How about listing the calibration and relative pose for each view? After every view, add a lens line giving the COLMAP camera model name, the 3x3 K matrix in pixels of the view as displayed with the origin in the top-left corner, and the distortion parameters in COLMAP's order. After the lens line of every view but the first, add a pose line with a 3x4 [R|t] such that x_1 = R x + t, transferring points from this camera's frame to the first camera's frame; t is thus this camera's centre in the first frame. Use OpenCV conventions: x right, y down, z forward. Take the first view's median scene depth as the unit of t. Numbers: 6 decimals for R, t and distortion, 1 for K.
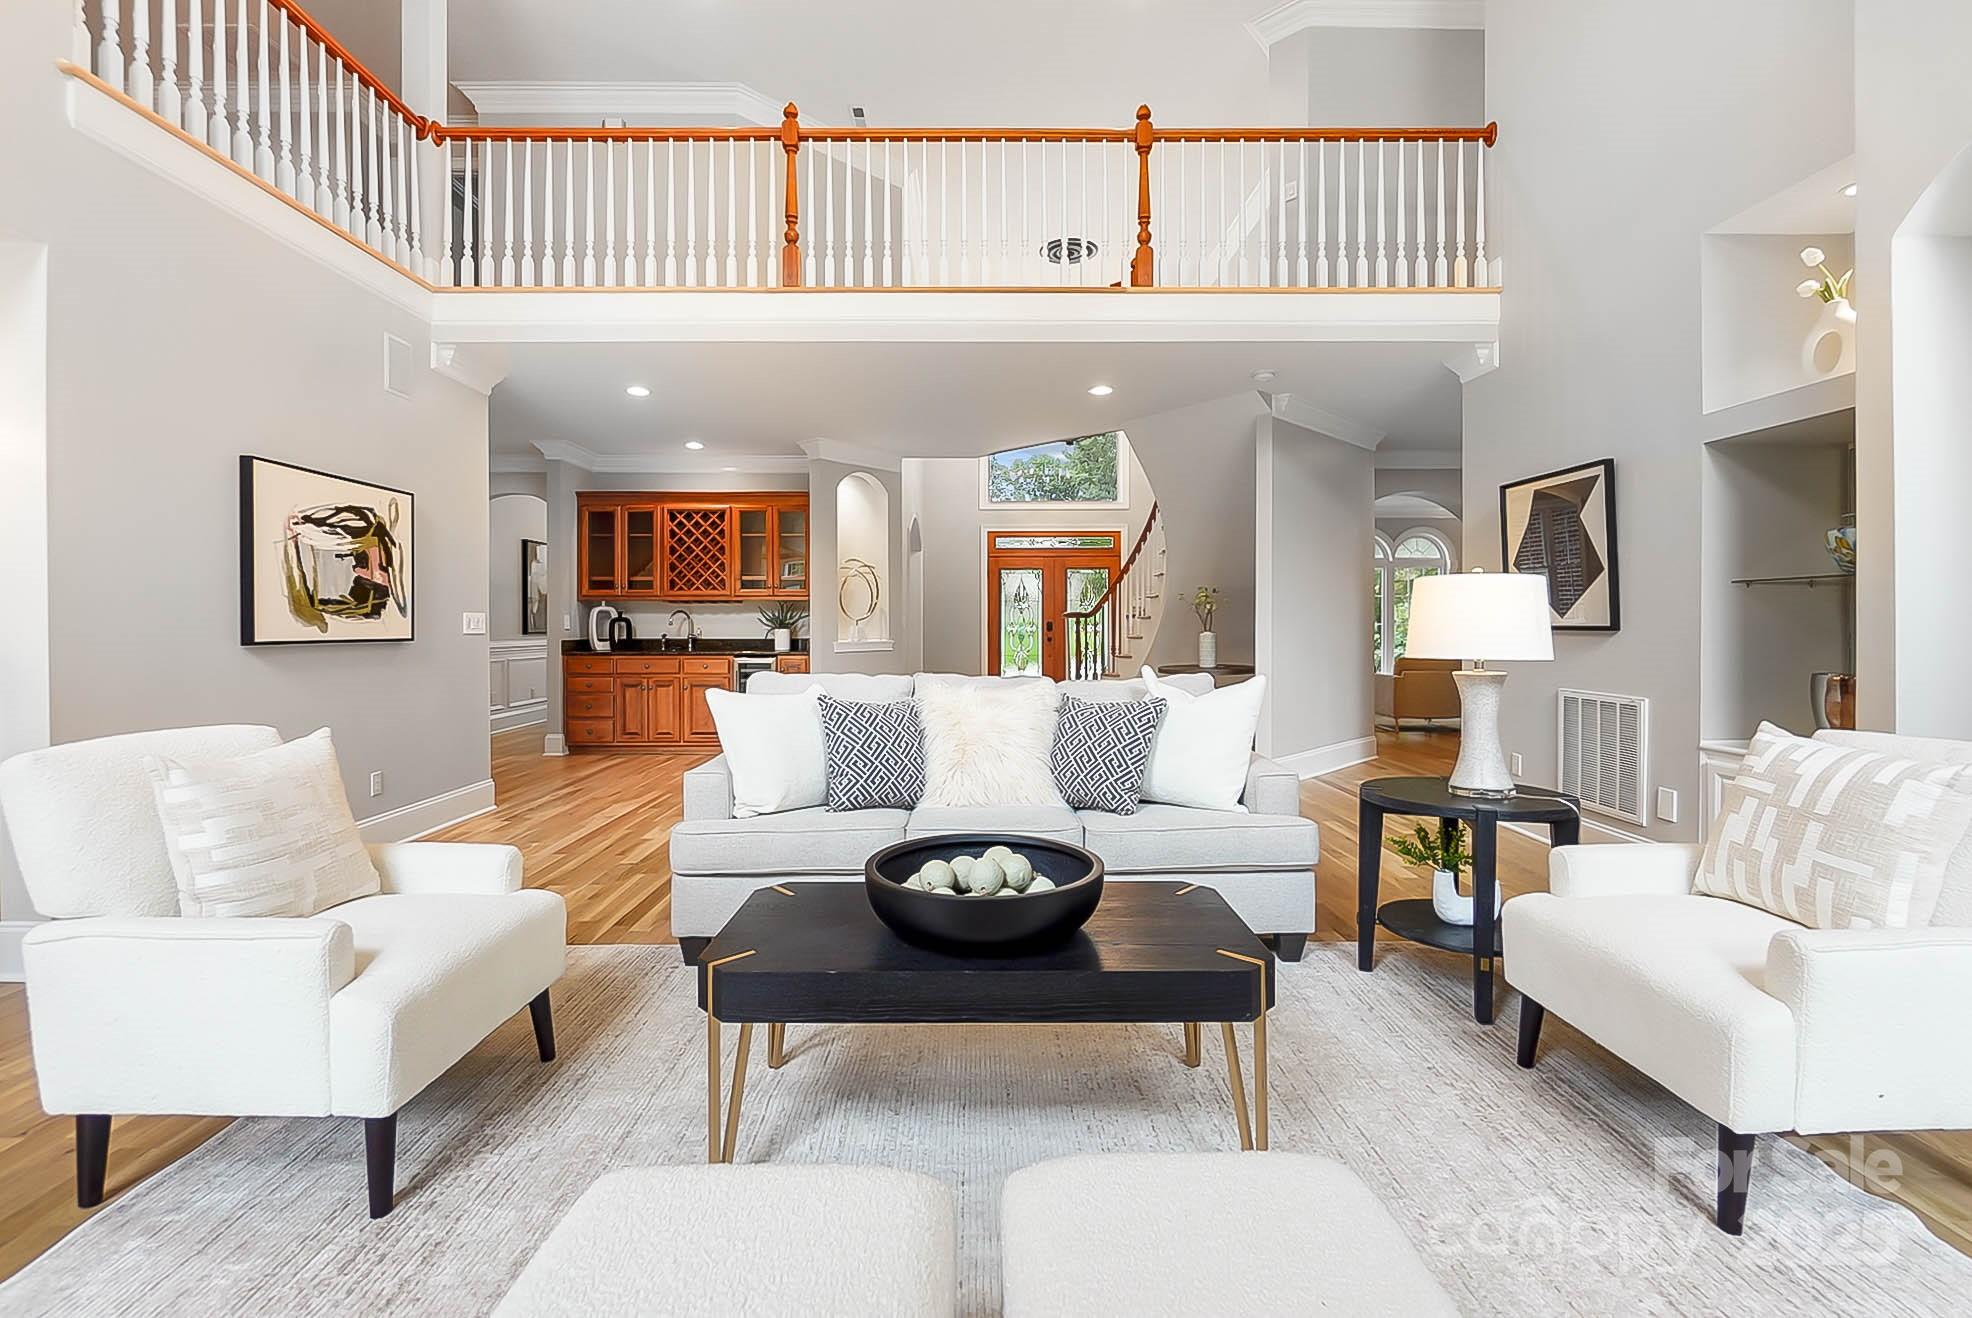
lens RADIAL K [[855.8, 0, 1010.0], [0, 855.8, 623.7], [0, 0, 1]] dist [-0.004295, -0.000516]
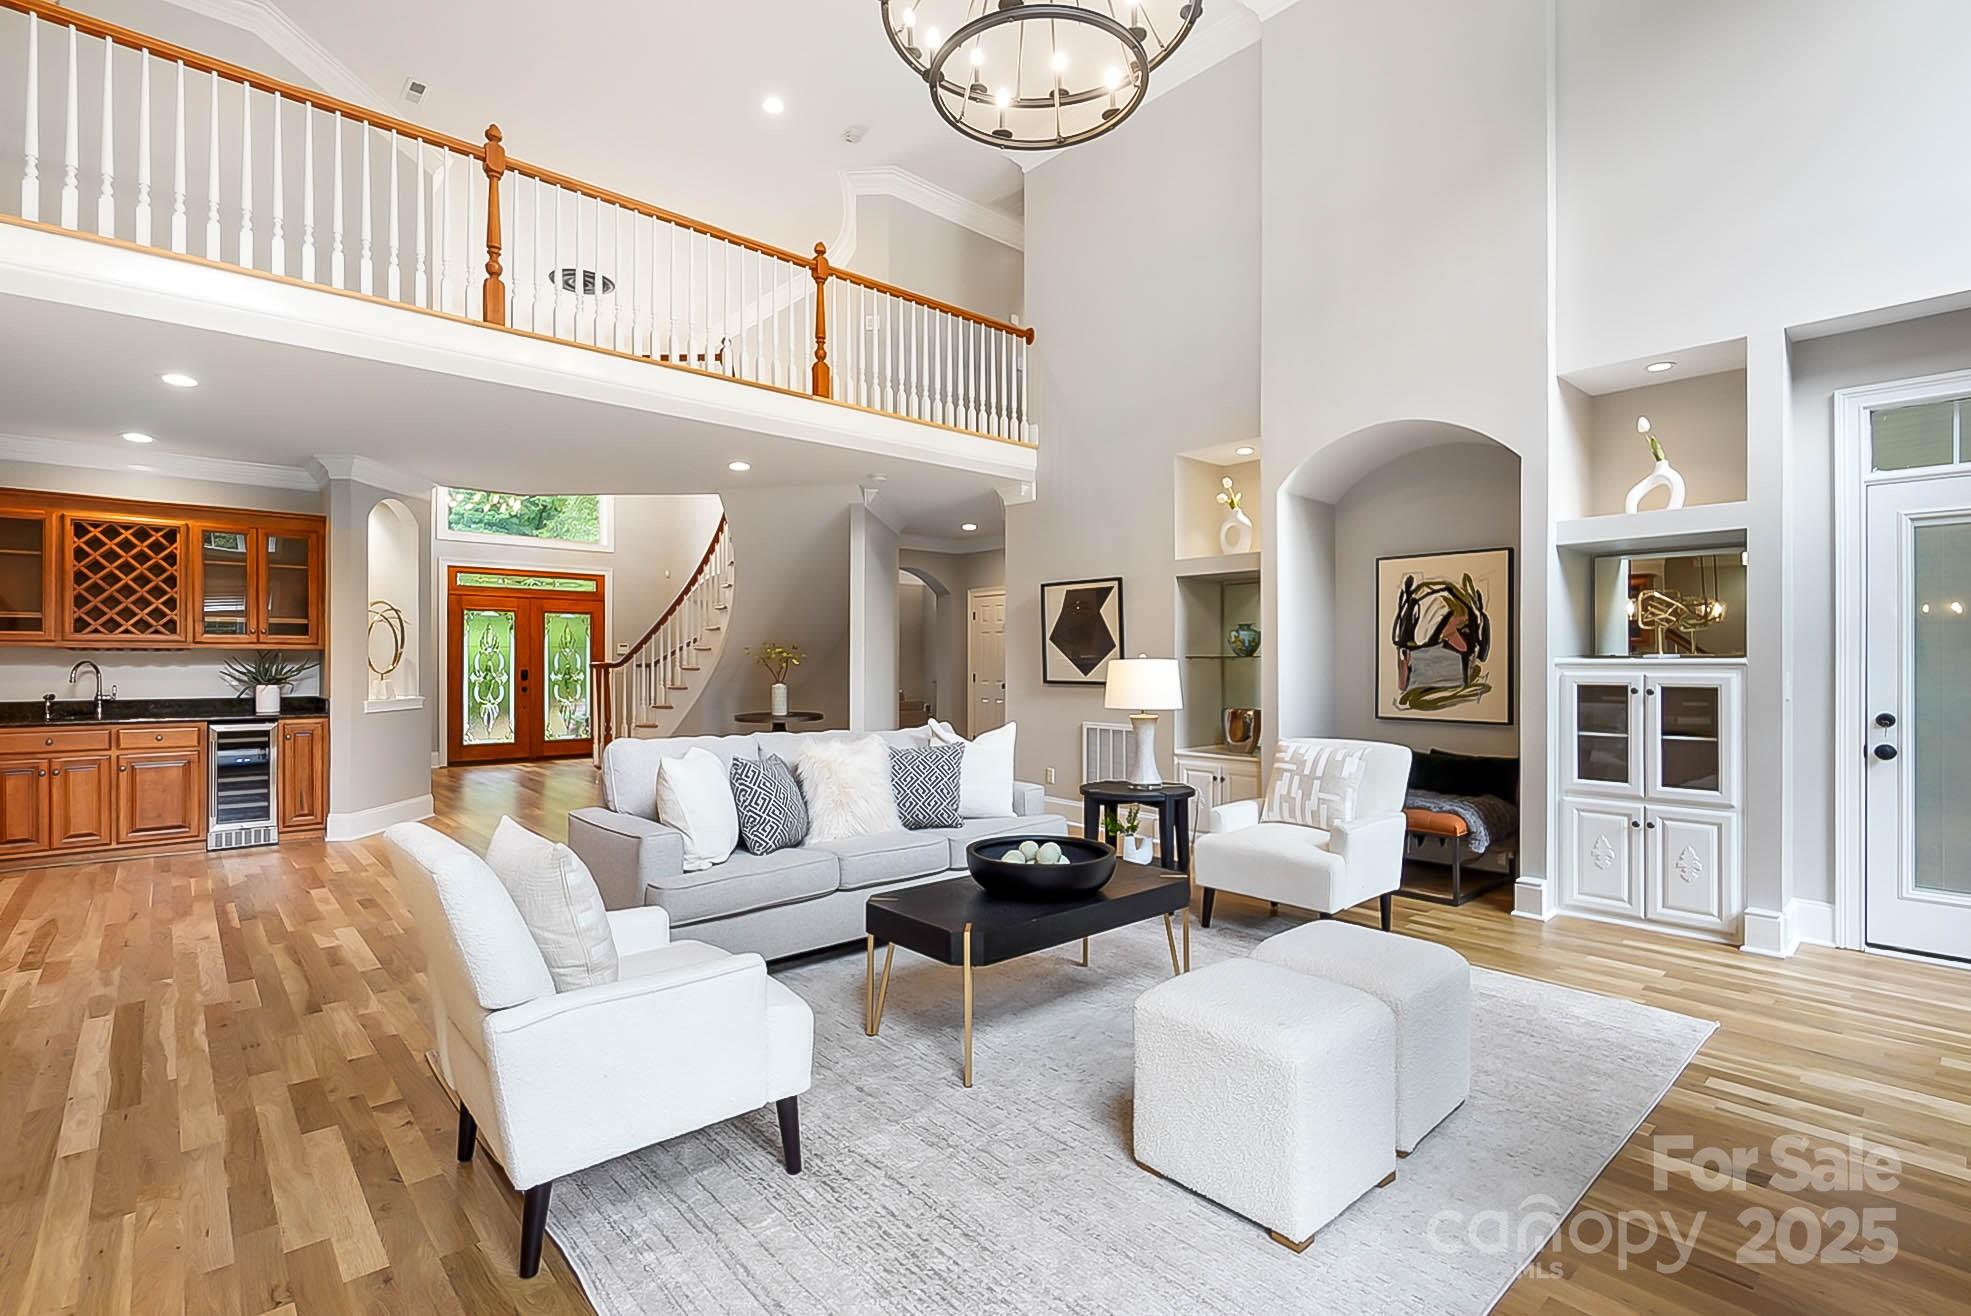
lens RADIAL K [[865.6, 0, 995.0], [0, 865.6, 658.0], [0, 0, 1]] dist [-0.001293, -0.000501]
pose [[0.759554, 0.007335, 0.650402, -0.293121], [-0.003482, 0.999968, -0.007211, -0.016667], [-0.650434, 0.003212, 0.759556, -0.042539]]
